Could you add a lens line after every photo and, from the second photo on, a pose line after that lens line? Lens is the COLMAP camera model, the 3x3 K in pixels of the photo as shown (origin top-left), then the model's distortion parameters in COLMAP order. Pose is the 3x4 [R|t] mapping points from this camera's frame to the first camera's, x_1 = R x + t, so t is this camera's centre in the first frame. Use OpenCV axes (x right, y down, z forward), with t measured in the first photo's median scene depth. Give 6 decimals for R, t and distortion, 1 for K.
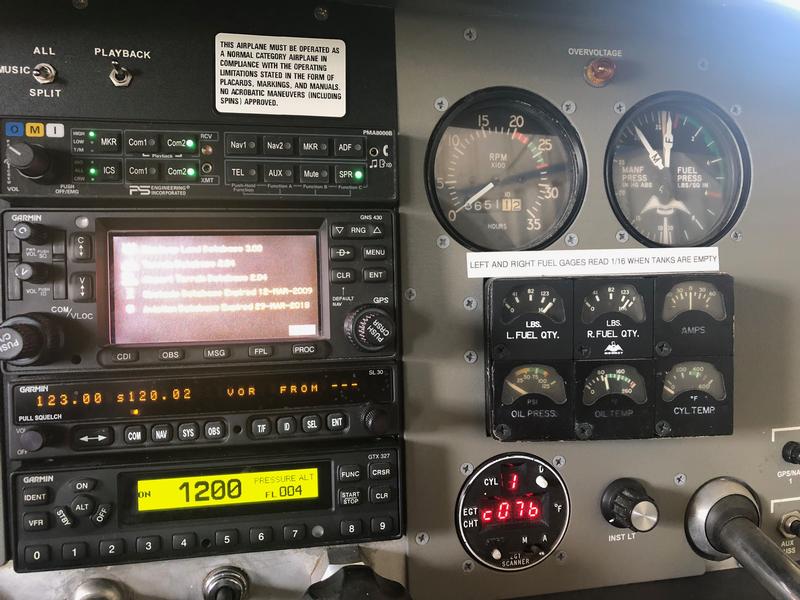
lens RADIAL K [[649.4, 0, 399.3], [0, 649.4, 301.0], [0, 0, 1]] dist [-0.026375, 0.038178]
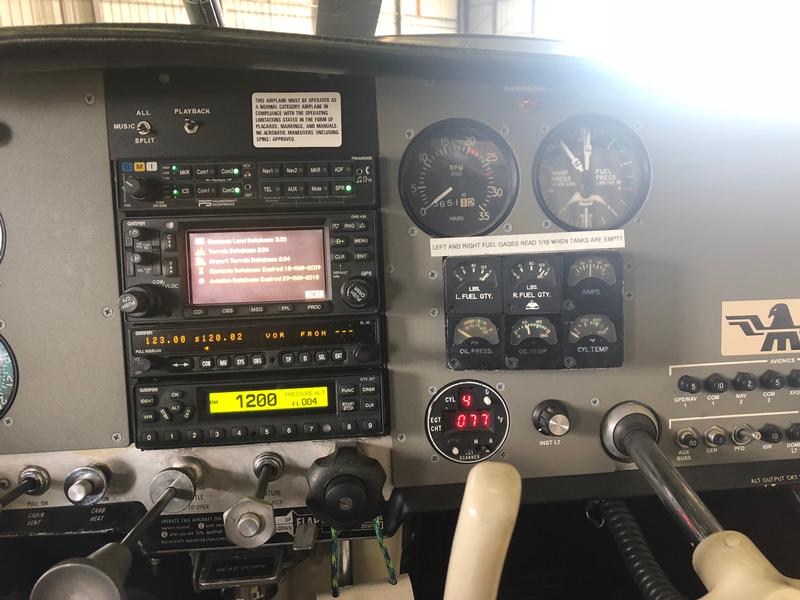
lens RADIAL K [[649.4, 0, 404.5], [0, 649.4, 303.1], [0, 0, 1]] dist [-0.026375, 0.038178]
pose [[0.993965, -0.006925, -0.109482, 0.215394], [0.012630, 0.998593, 0.051499, -0.007667], [0.108972, -0.052571, 0.992654, -0.444399]]
